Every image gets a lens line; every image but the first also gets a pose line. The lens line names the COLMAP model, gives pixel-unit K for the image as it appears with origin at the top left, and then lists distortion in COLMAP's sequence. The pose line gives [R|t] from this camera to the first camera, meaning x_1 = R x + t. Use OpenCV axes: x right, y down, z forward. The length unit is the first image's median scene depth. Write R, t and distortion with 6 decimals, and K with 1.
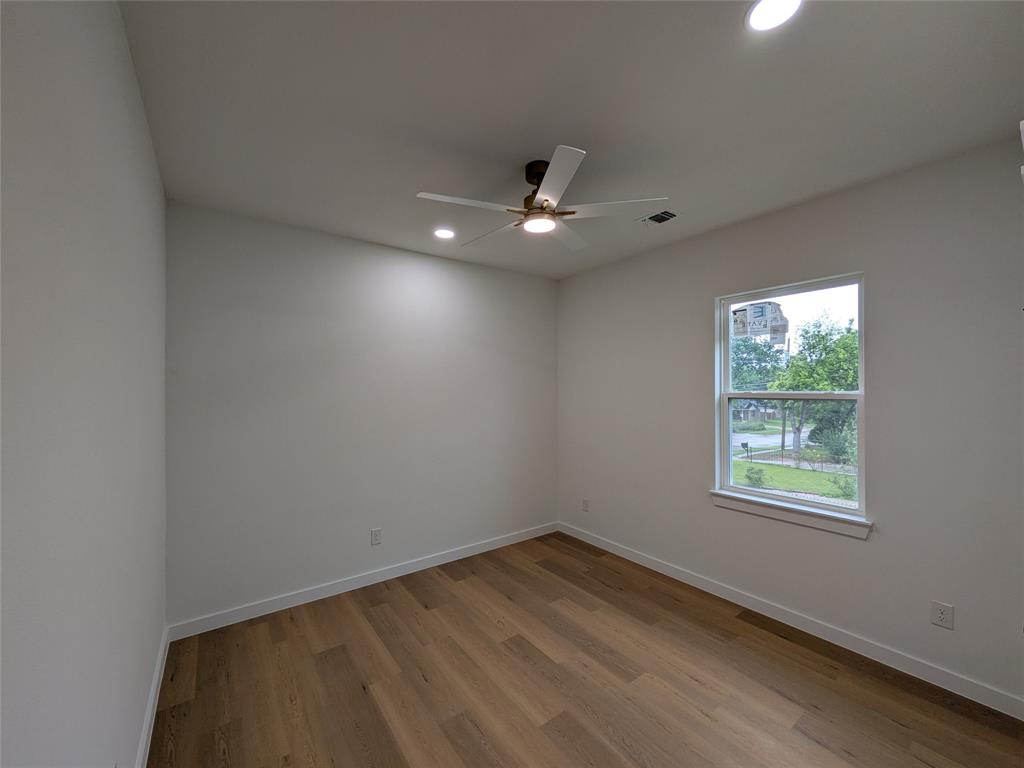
lens RADIAL K [[405.4, 0, 516.3], [0, 405.4, 385.2], [0, 0, 1]] dist [-0.001126, -0.000498]
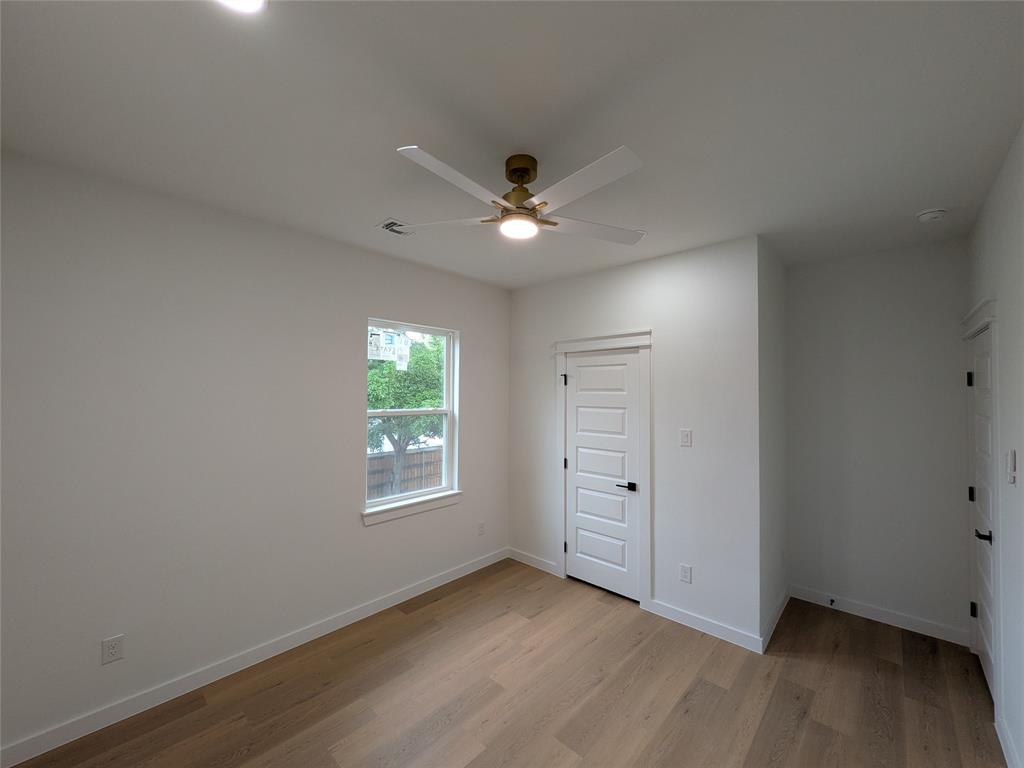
lens RADIAL K [[405.4, 0, 516.3], [0, 405.4, 385.2], [0, 0, 1]] dist [-0.001126, -0.000498]
pose [[-0.177247, 0.019805, 0.983967, -0.727699], [-0.010383, 0.999704, -0.021992, -0.040313], [-0.984112, -0.014115, -0.176989, 1.071612]]
